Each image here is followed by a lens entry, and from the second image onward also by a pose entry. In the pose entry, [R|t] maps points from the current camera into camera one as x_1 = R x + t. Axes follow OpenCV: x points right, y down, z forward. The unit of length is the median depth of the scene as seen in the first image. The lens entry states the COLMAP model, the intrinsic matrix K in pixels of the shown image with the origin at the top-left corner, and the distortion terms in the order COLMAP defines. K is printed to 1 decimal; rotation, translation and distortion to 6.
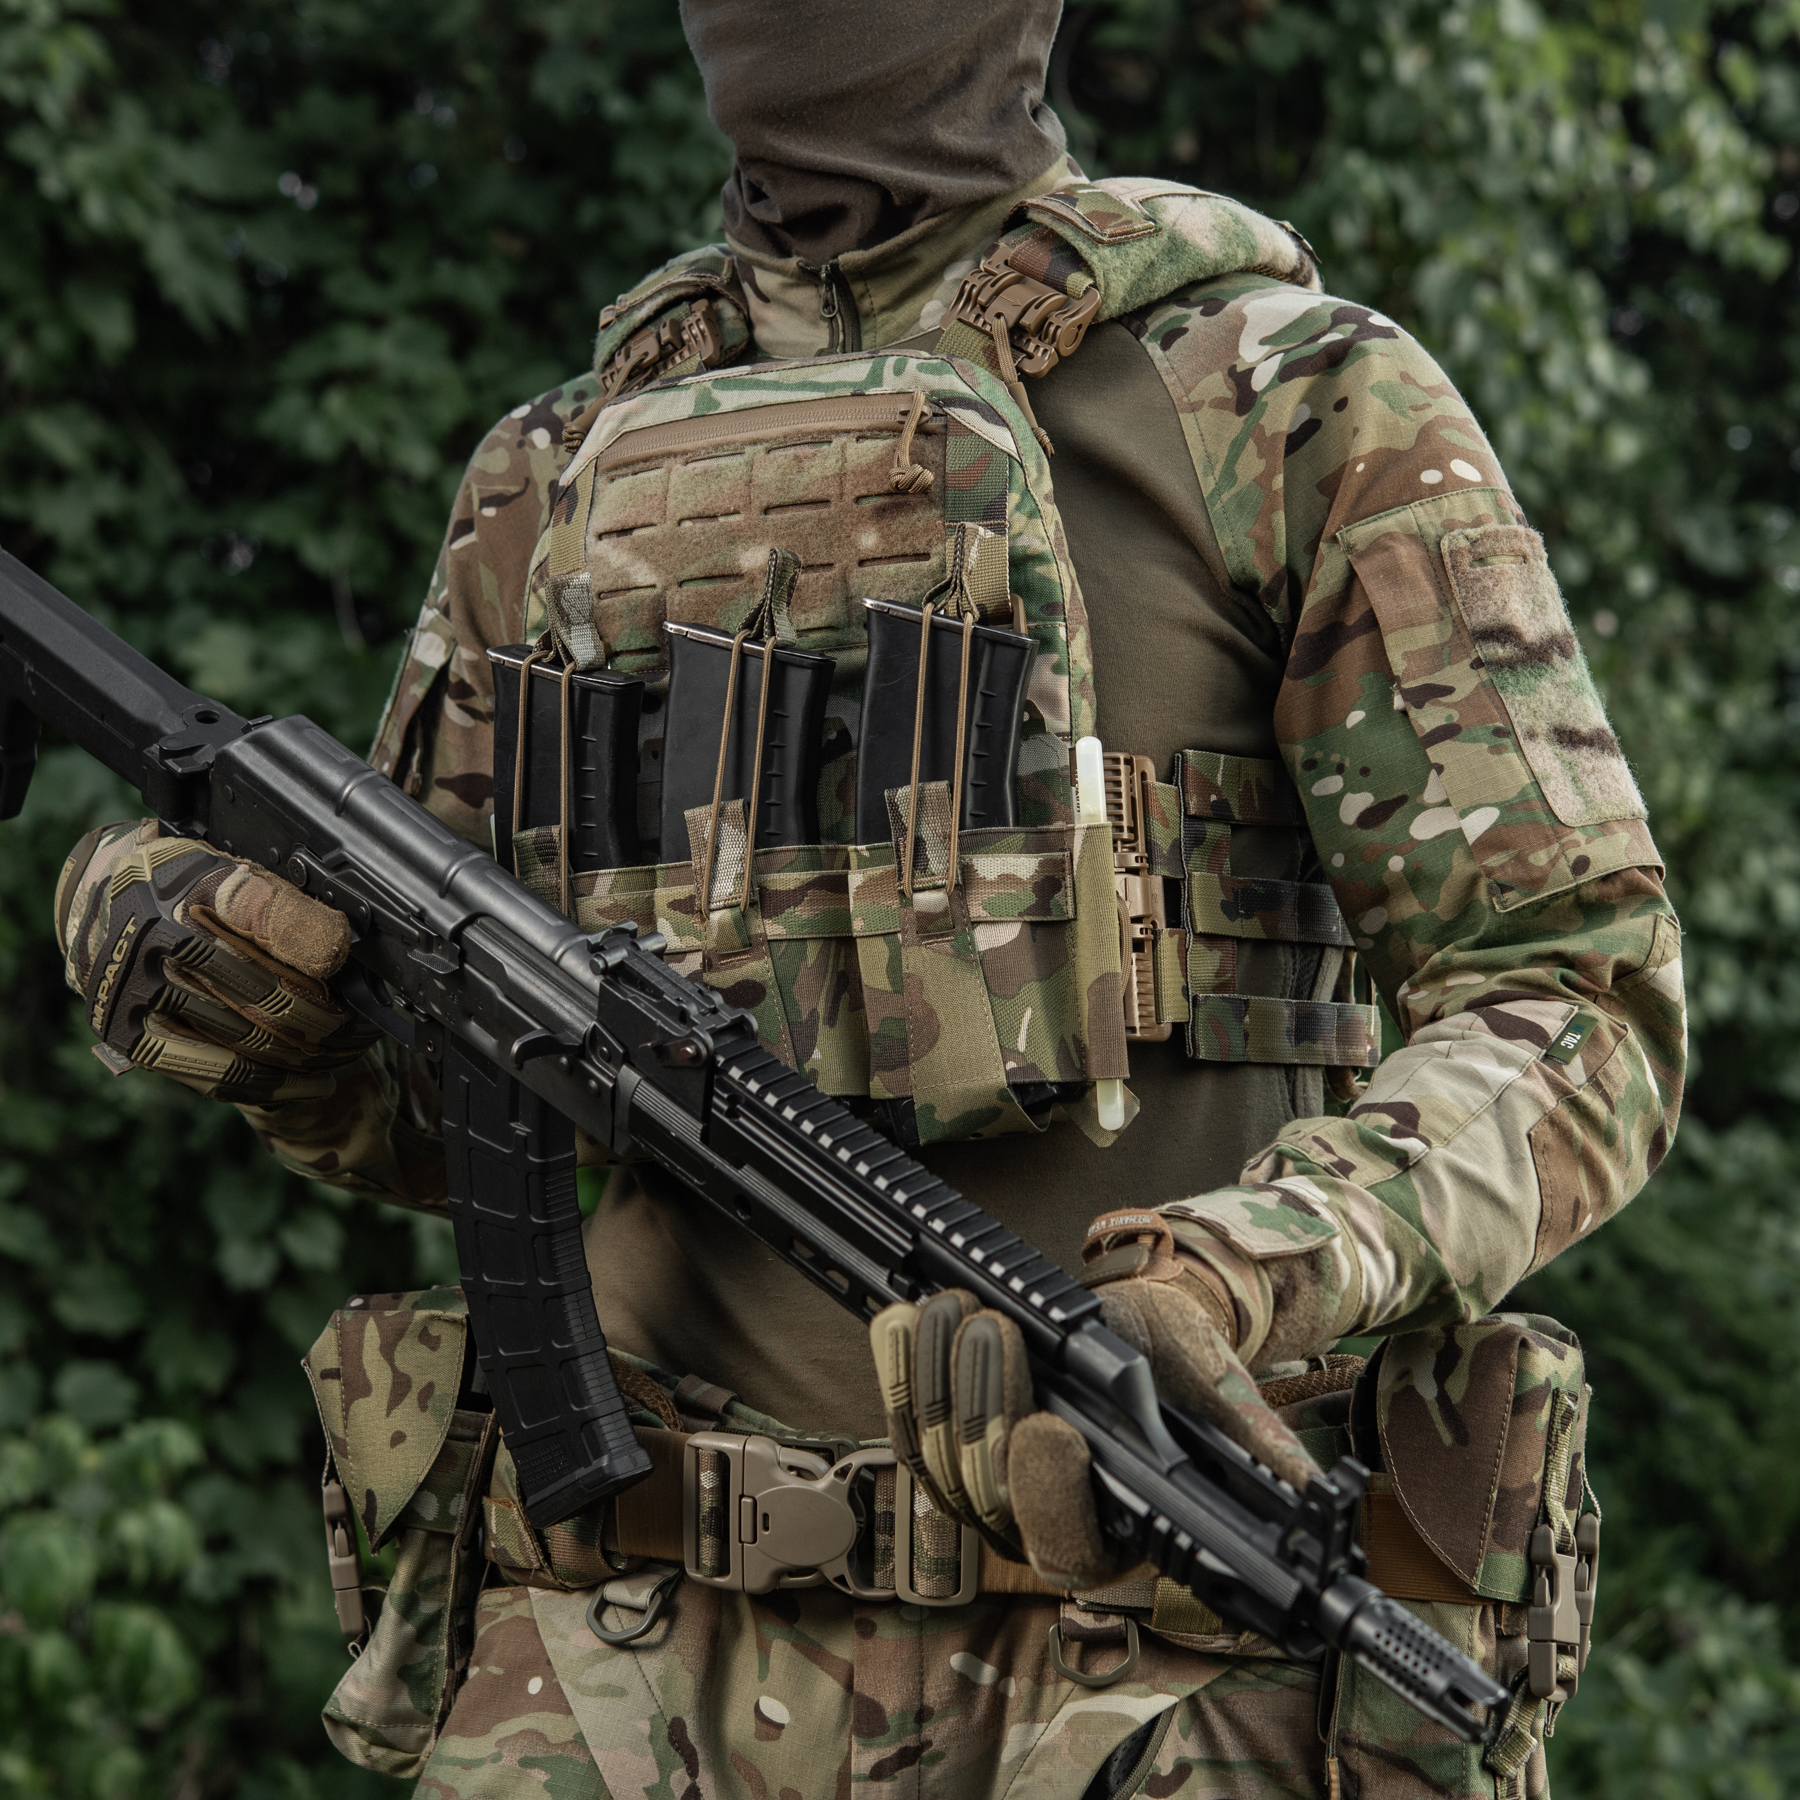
lens RADIAL K [[5828.0, 0, 884.9], [0, 5828.0, 896.4], [0, 0, 1]] dist [0.032201, 0.000000]
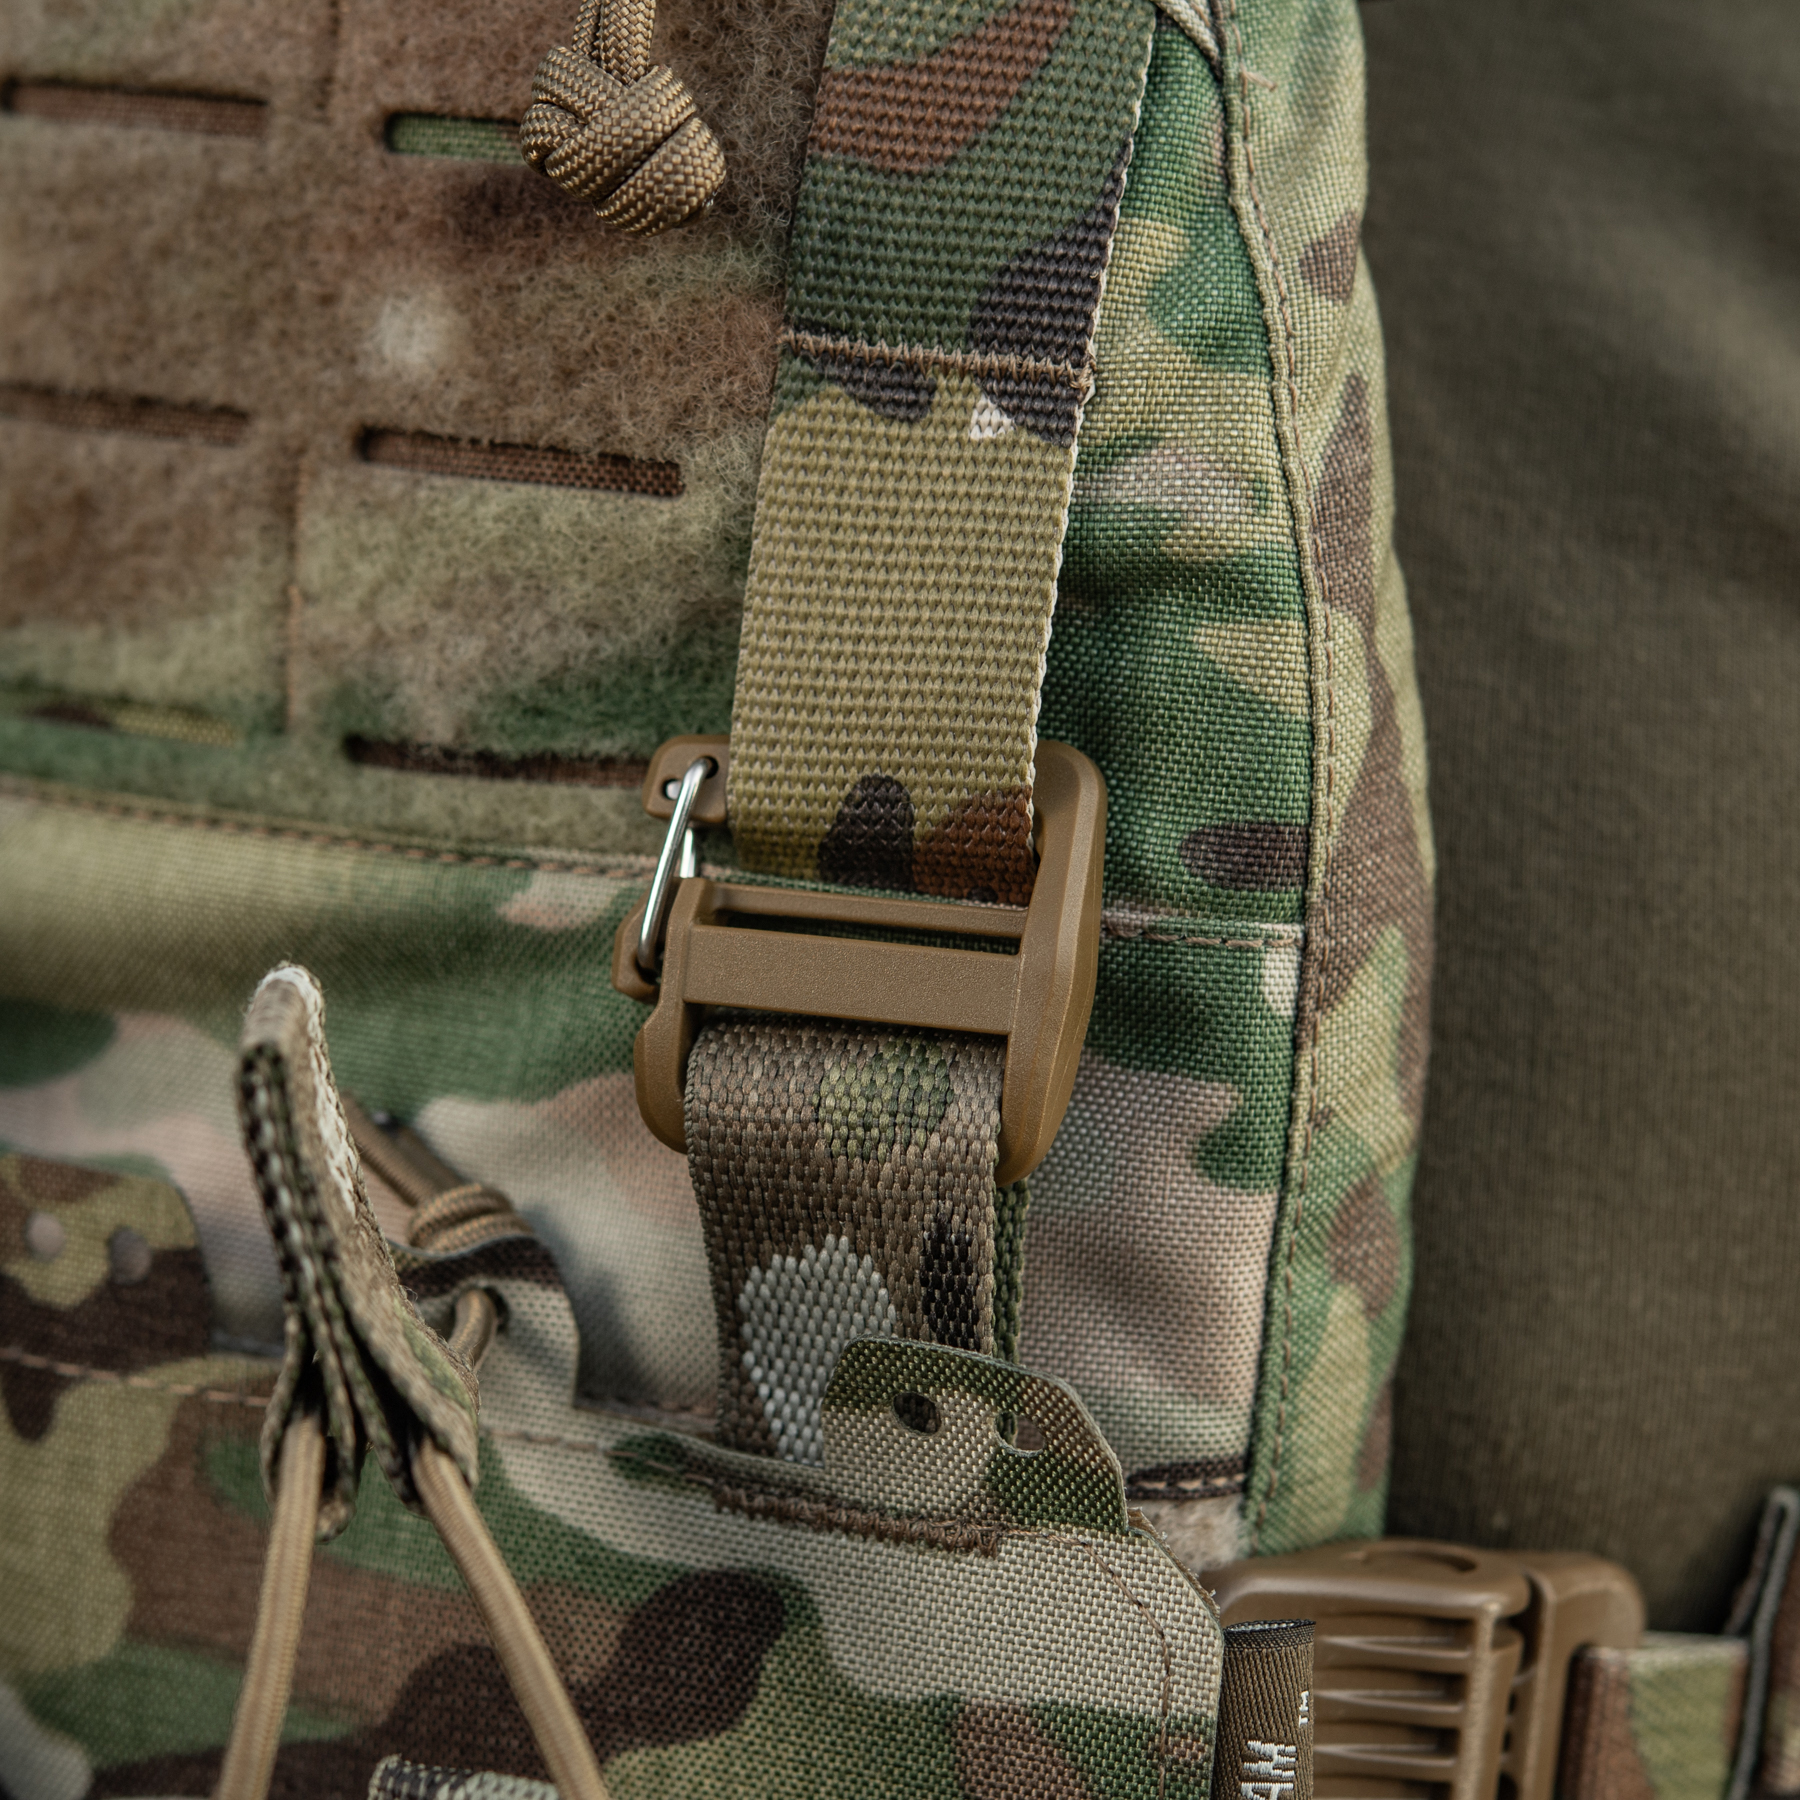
lens RADIAL K [[5828.0, 0, 903.4], [0, 5828.0, 904.5], [0, 0, 1]] dist [0.032201, 0.000000]
pose [[0.982147, 0.157865, -0.102306, 0.037582], [-0.133859, 0.968594, 0.209542, -0.086645], [0.132172, -0.192106, 0.972433, 0.801768]]
